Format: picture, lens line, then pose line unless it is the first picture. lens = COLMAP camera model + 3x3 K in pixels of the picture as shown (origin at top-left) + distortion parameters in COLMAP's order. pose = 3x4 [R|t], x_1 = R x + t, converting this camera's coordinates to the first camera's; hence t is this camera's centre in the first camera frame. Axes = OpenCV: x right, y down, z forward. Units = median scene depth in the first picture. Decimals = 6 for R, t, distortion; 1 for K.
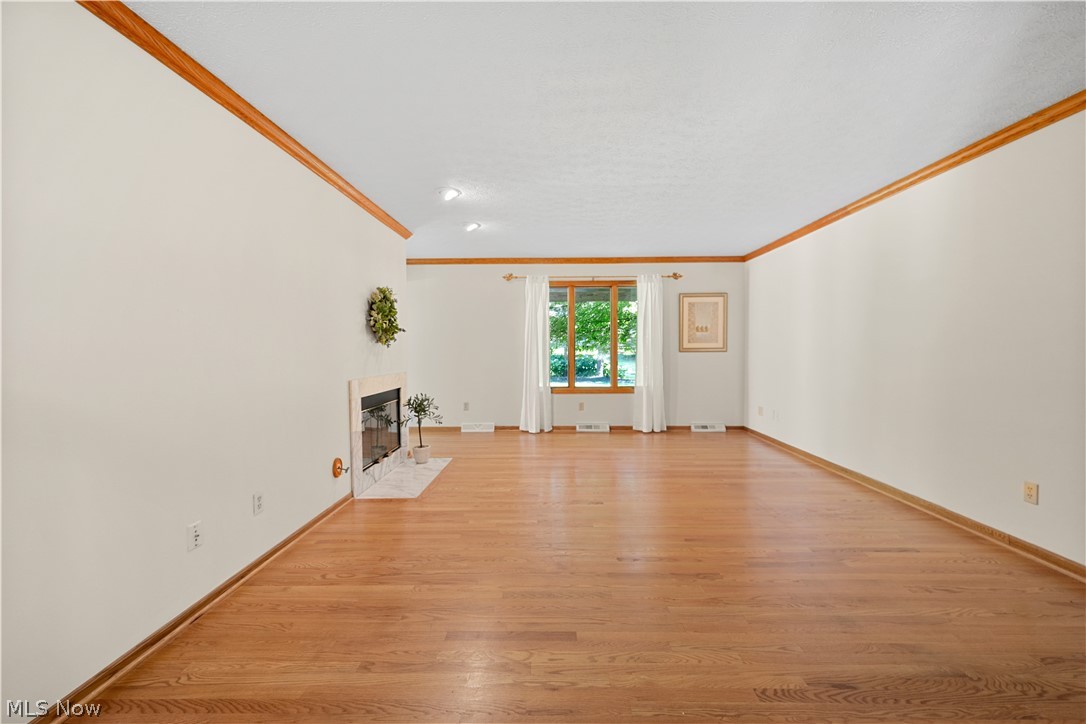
lens RADIAL K [[423.8, 0, 545.5], [0, 423.8, 365.1], [0, 0, 1]] dist [0.000382, 0.000023]
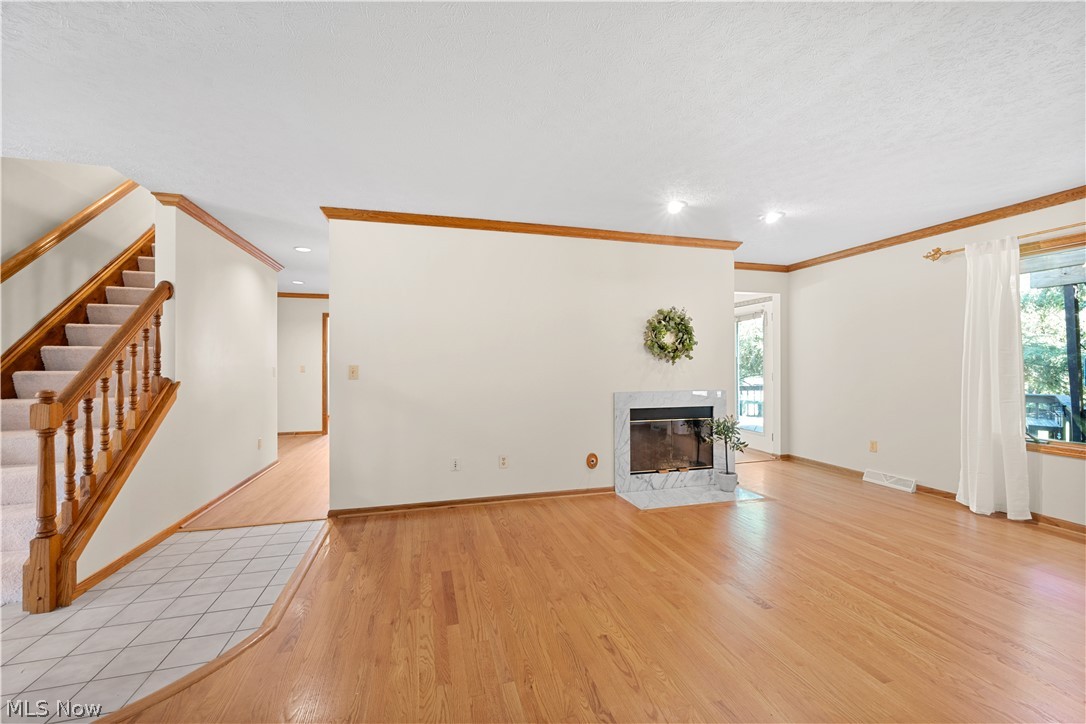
lens RADIAL K [[429.9, 0, 541.1], [0, 429.9, 359.1], [0, 0, 1]] dist [-0.000631, -0.000075]
pose [[0.286843, -0.008533, -0.957940, 0.366533], [-0.038732, 0.999039, -0.020497, -0.014267], [0.957194, 0.042983, 0.286237, 0.256798]]
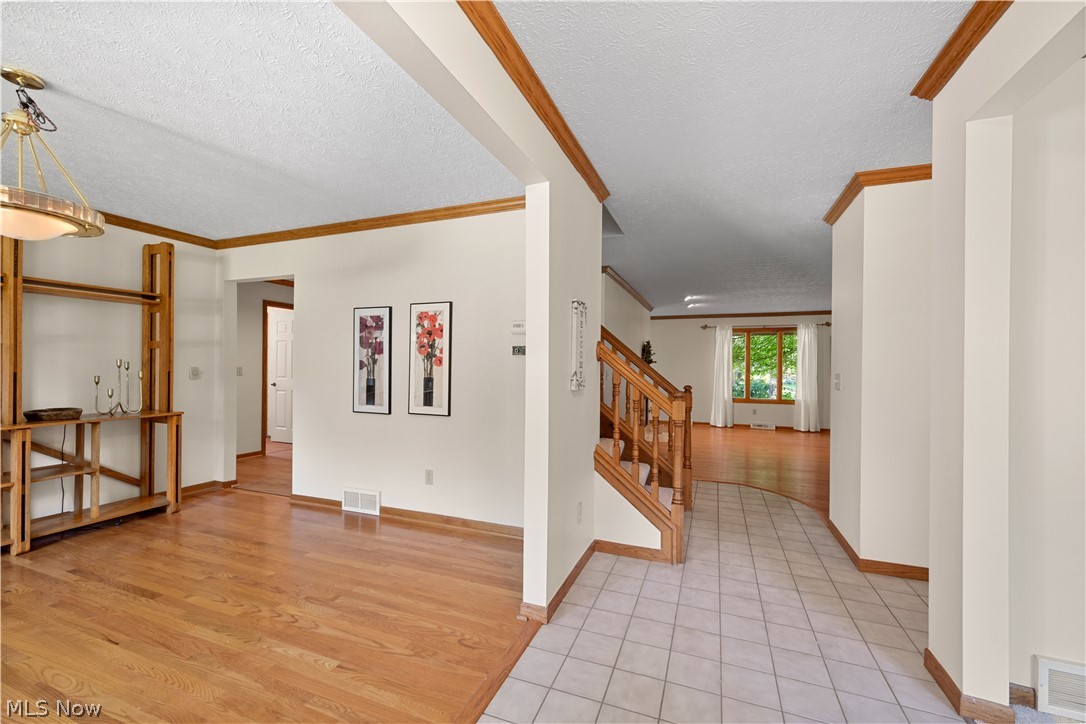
lens RADIAL K [[438.0, 0, 541.4], [0, 438.0, 366.7], [0, 0, 1]] dist [-0.000488, -0.000061]
pose [[0.935407, 0.016029, -0.353210, -0.077709], [-0.032489, 0.998642, -0.040721, 0.026522], [0.352078, 0.049566, 0.934657, -0.733553]]
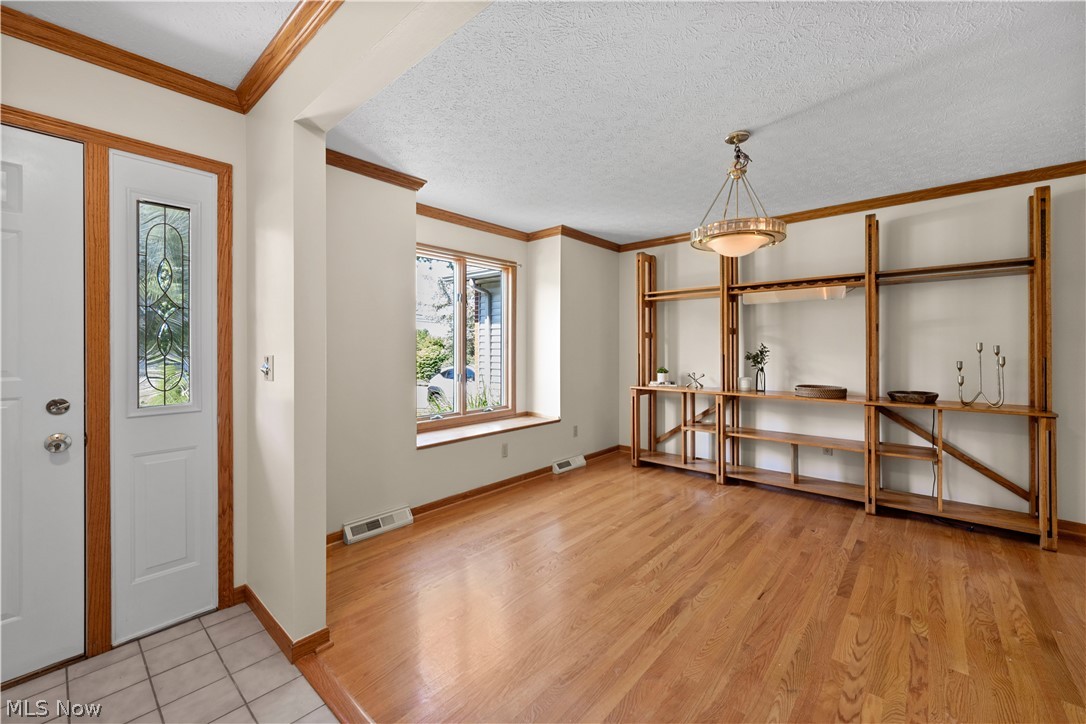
lens RADIAL K [[439.0, 0, 543.1], [0, 439.0, 346.4], [0, 0, 1]] dist [0.000839, 0.000165]
pose [[-0.651567, 0.007901, -0.758550, -0.092064], [-0.027324, 0.999052, 0.033877, 0.011920], [0.758099, 0.042800, -0.650734, -0.434046]]
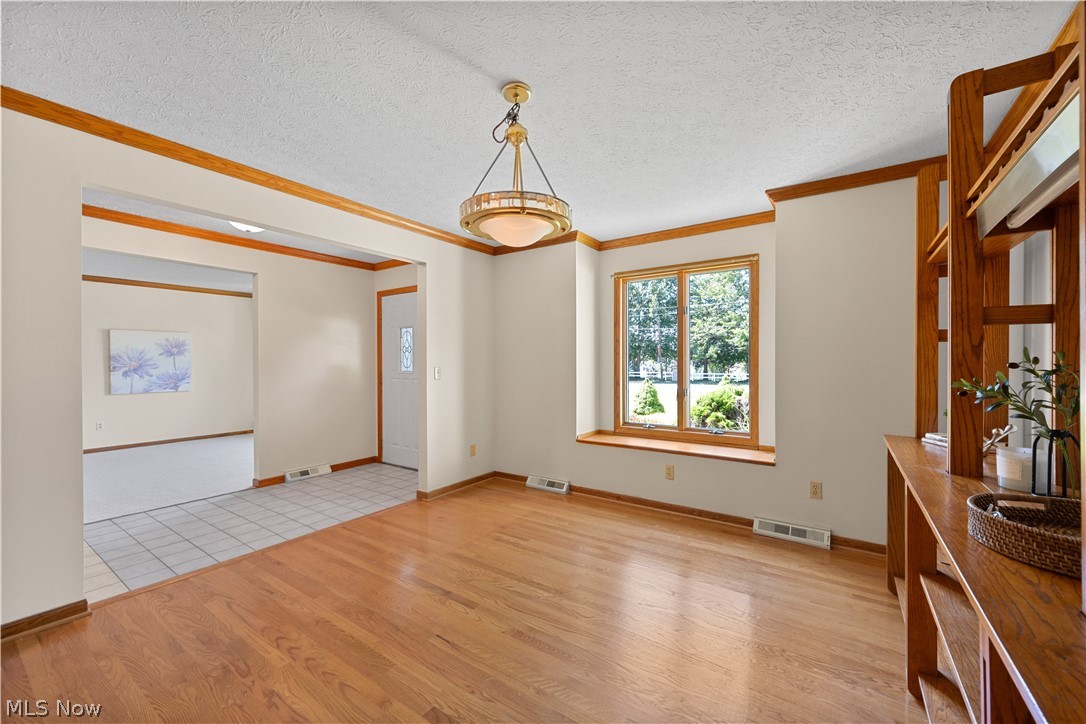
lens RADIAL K [[433.3, 0, 542.5], [0, 433.3, 364.8], [0, 0, 1]] dist [0.000934, 0.000046]
pose [[-0.828168, 0.007019, 0.560436, -0.743043], [0.034308, 0.998681, 0.038192, 0.012377], [-0.559428, 0.050857, -0.827317, -0.307043]]
